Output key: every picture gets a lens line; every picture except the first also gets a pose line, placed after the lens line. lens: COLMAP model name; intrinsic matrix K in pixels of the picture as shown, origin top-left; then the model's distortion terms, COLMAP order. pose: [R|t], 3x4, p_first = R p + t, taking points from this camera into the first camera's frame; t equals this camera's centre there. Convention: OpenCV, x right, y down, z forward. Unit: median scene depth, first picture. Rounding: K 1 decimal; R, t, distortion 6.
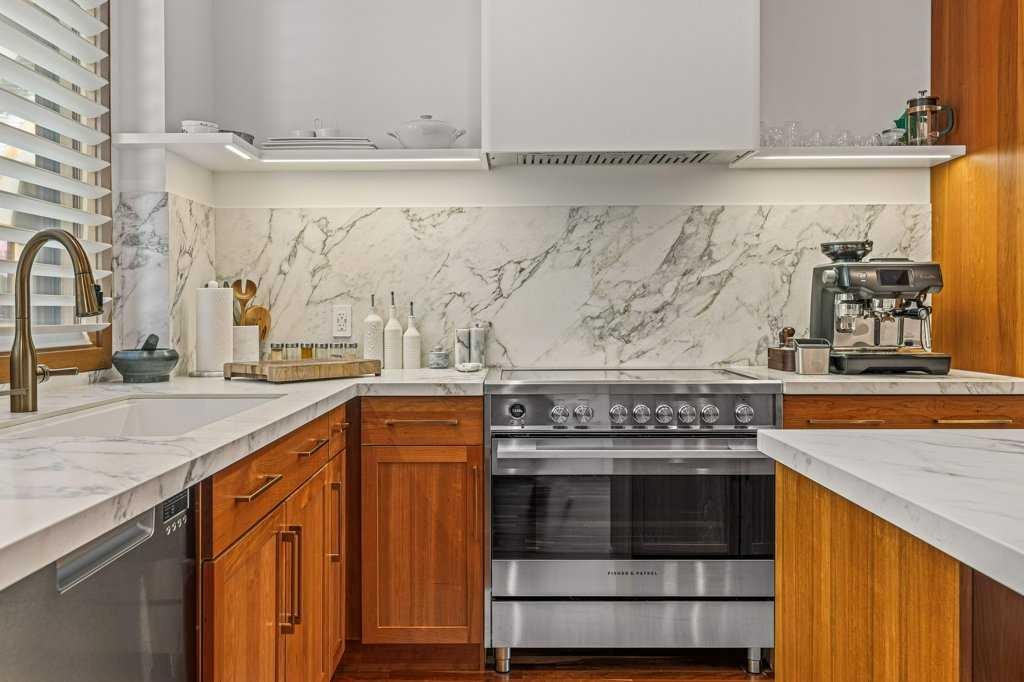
lens RADIAL K [[839.6, 0, 511.3], [0, 839.6, 337.4], [0, 0, 1]] dist [-0.006186, -0.003441]
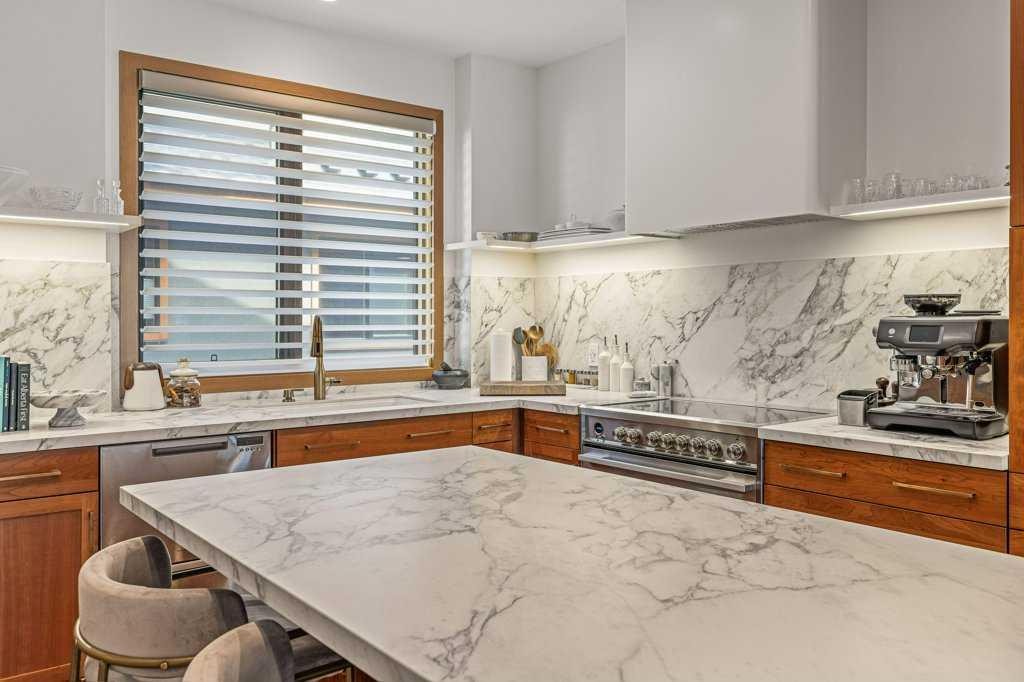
lens RADIAL K [[839.6, 0, 514.2], [0, 839.6, 332.1], [0, 0, 1]] dist [-0.006186, -0.003441]
pose [[0.626025, 0.015371, -0.779652, 0.802024], [-0.022571, 0.999744, 0.001587, -0.056437], [0.779477, 0.016605, 0.626211, 0.020664]]
